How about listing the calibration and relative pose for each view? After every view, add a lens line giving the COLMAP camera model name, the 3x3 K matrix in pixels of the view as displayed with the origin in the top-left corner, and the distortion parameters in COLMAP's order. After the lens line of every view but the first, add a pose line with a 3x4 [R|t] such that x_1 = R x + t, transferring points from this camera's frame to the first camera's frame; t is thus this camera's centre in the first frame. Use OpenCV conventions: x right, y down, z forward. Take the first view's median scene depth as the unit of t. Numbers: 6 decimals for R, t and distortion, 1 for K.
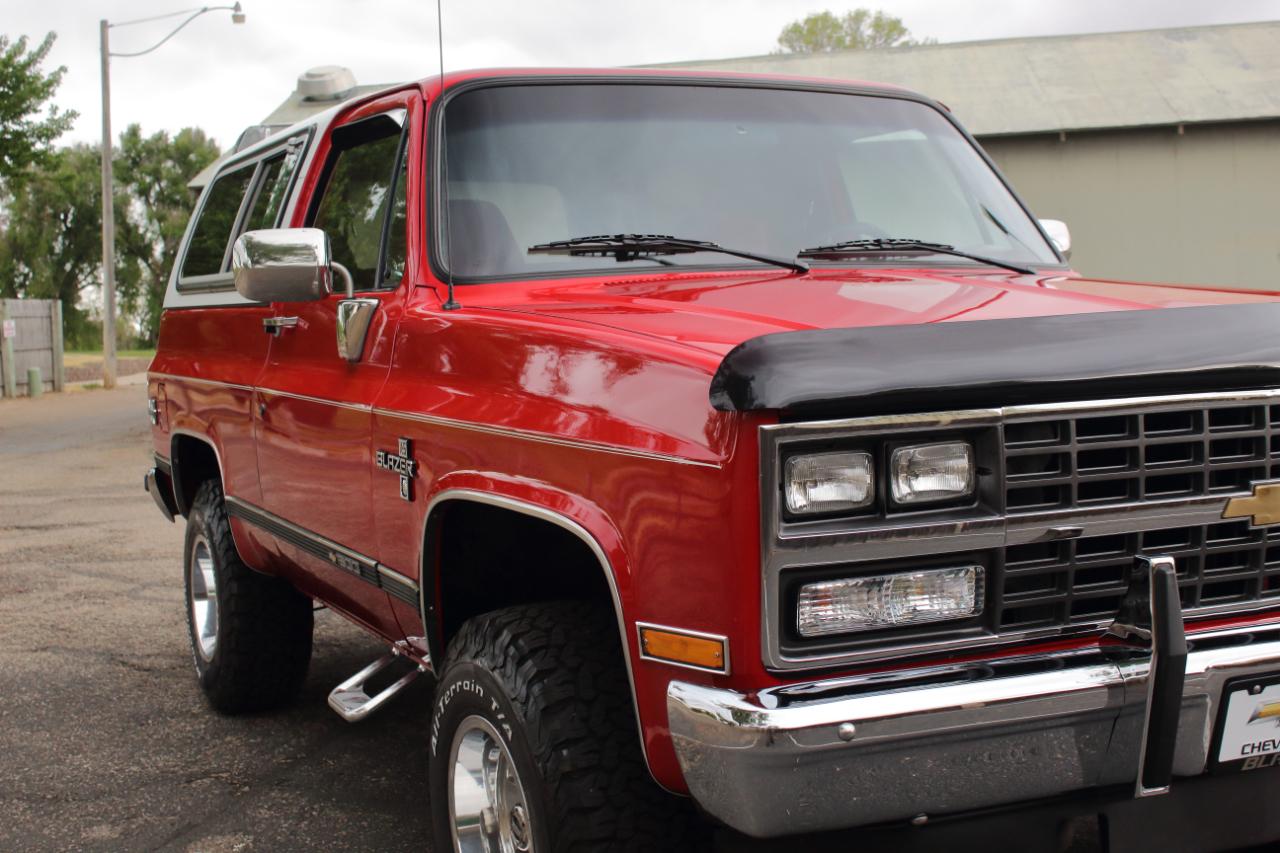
lens RADIAL K [[1663.7, 0, 663.4], [0, 1663.7, 414.5], [0, 0, 1]] dist [-0.039034, 0.000000]
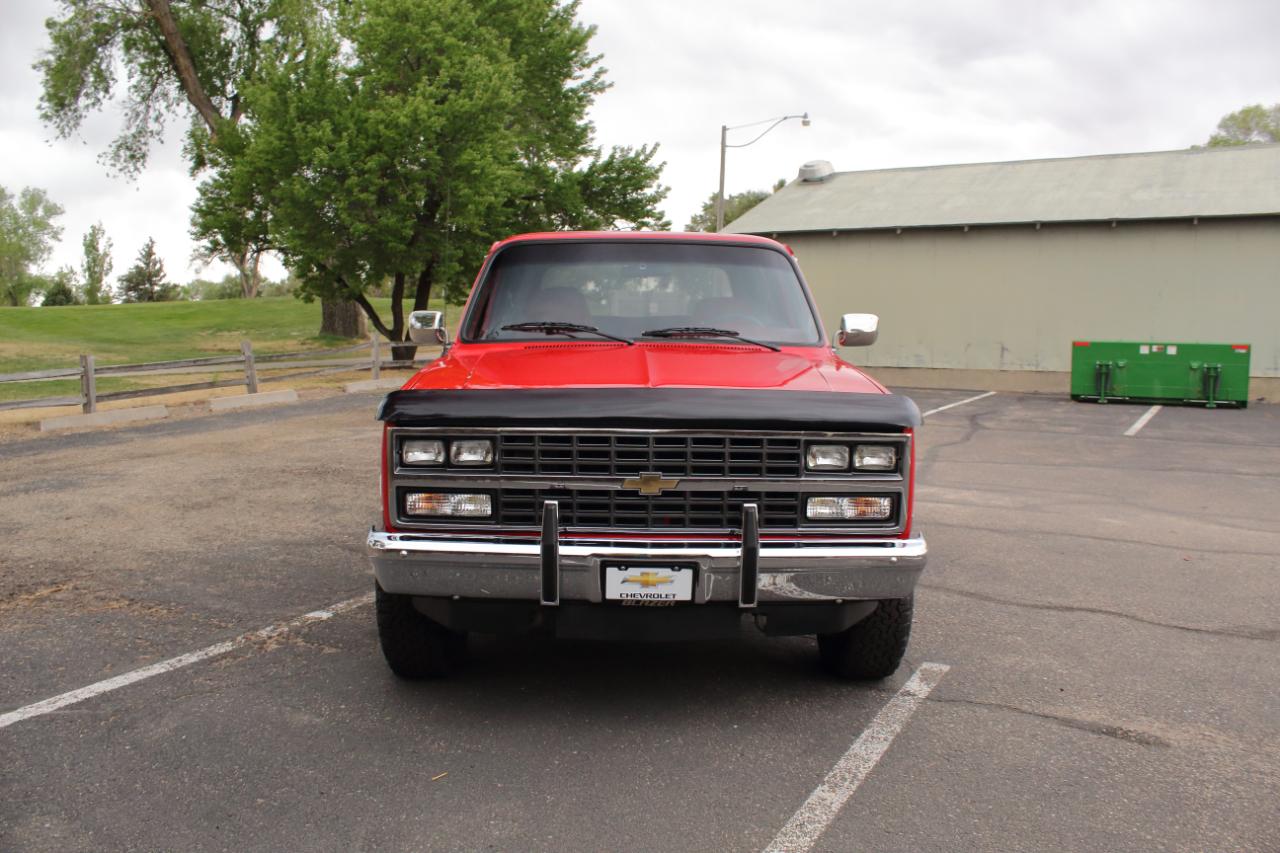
lens RADIAL K [[1082.0, 0, 650.6], [0, 1082.0, 435.0], [0, 0, 1]] dist [-0.158855, 0.131704]
pose [[0.903105, 0.094210, -0.418958, 0.864924], [-0.066789, 0.994581, 0.079677, -0.108127], [0.424194, -0.043975, 0.904503, -0.221941]]
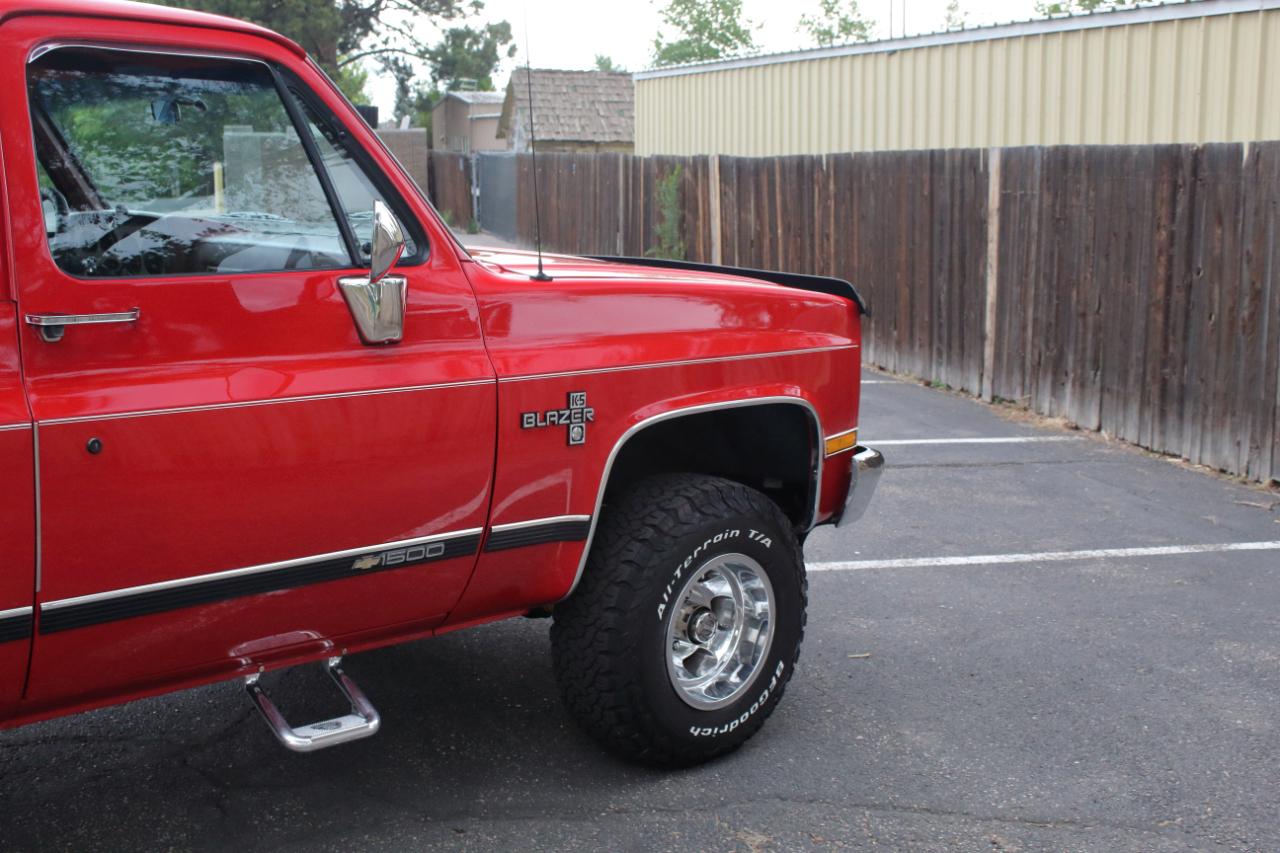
lens RADIAL K [[1600.5, 0, 653.9], [0, 1600.5, 430.4], [0, 0, 1]] dist [-0.060420, 0.000000]
pose [[-0.305435, -0.126283, 0.943802, -1.438762], [0.059100, 0.986742, 0.151154, -0.146323], [-0.950377, 0.101947, -0.293922, 1.491228]]
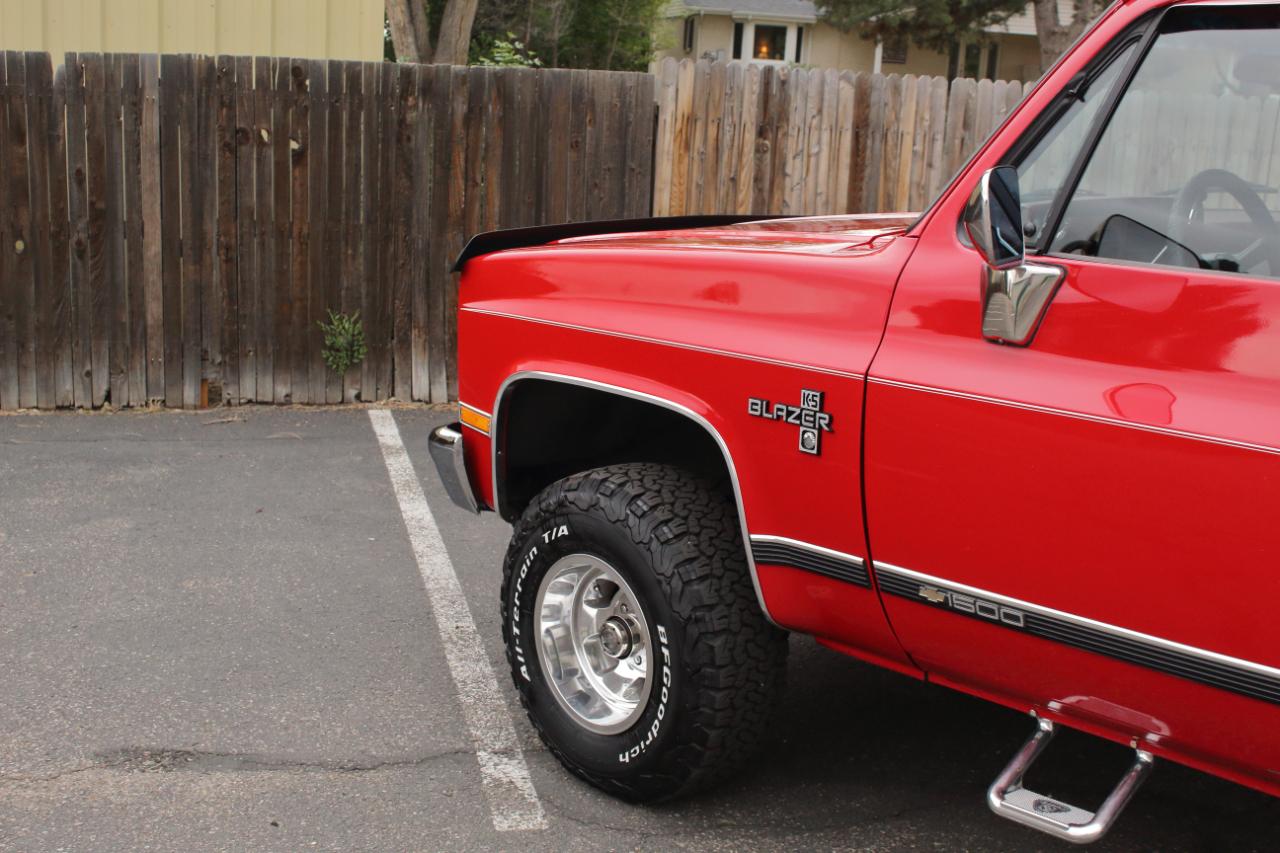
lens RADIAL K [[1600.5, 0, 648.9], [0, 1600.5, 435.6], [0, 0, 1]] dist [-0.060420, 0.000000]
pose [[-0.963677, 0.055032, -0.261340, 0.826598], [-0.018983, 0.961951, 0.272562, -0.291791], [0.266396, 0.267623, -0.925965, 2.496436]]
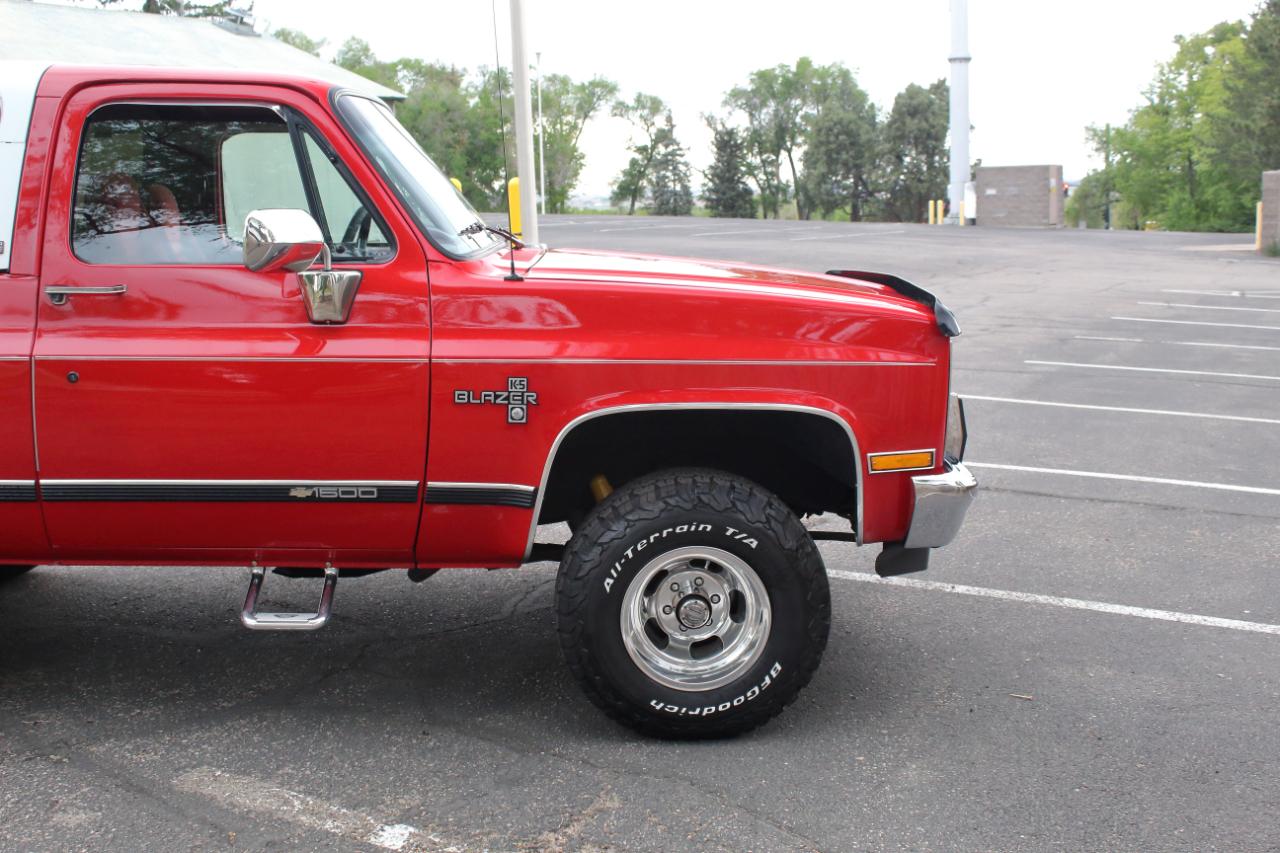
lens RADIAL K [[1479.6, 0, 633.9], [0, 1479.6, 415.5], [0, 0, 1]] dist [-0.081107, 0.000000]
pose [[0.406069, -0.100153, 0.908338, -1.406471], [0.045822, 0.994957, 0.089220, -0.066937], [-0.912693, 0.005393, 0.408610, 0.493888]]
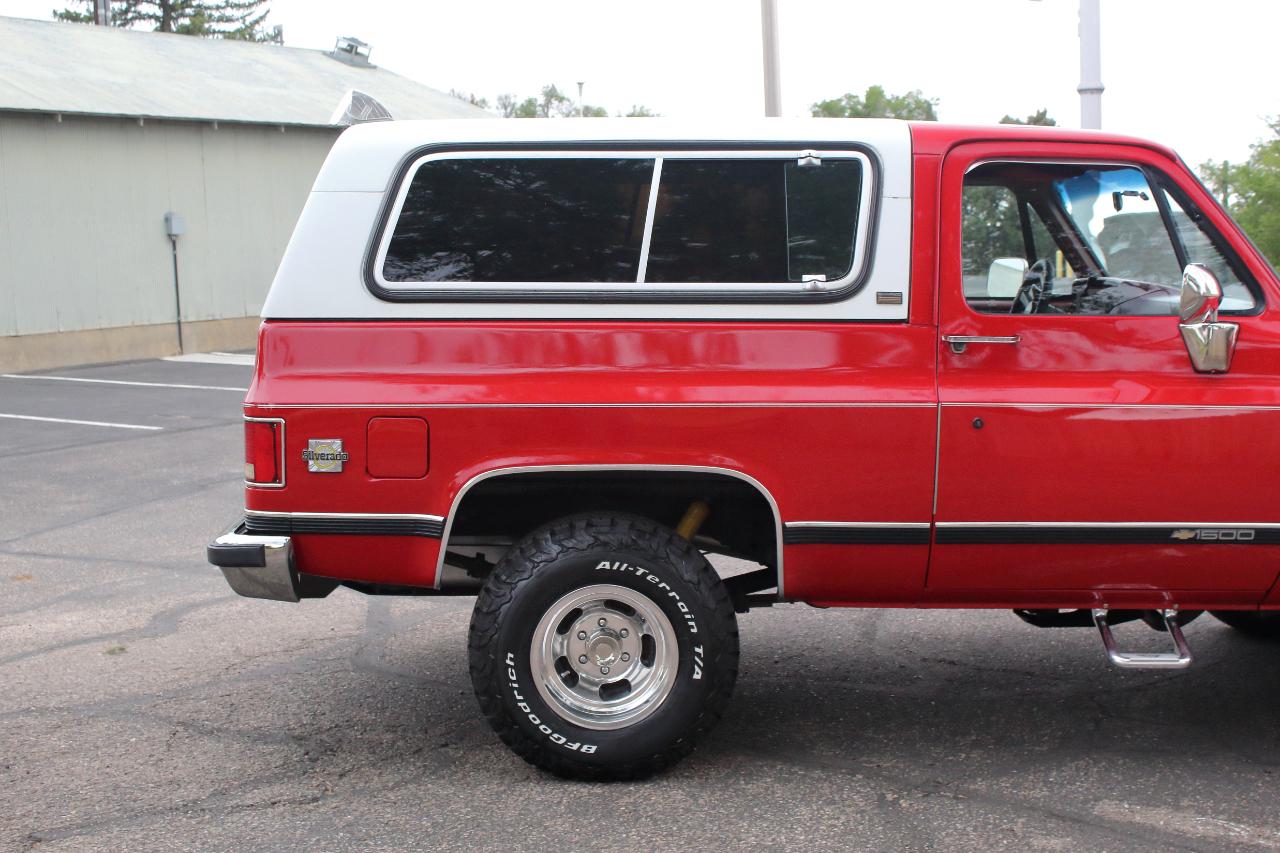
lens RADIAL K [[1712.9, 0, 639.3], [0, 1712.9, 415.8], [0, 0, 1]] dist [-0.051253, 0.000000]
pose [[0.422157, -0.055623, 0.904814, -2.017035], [0.047251, 0.998109, 0.039312, -0.092423], [-0.905290, 0.026158, 0.423987, 1.125661]]
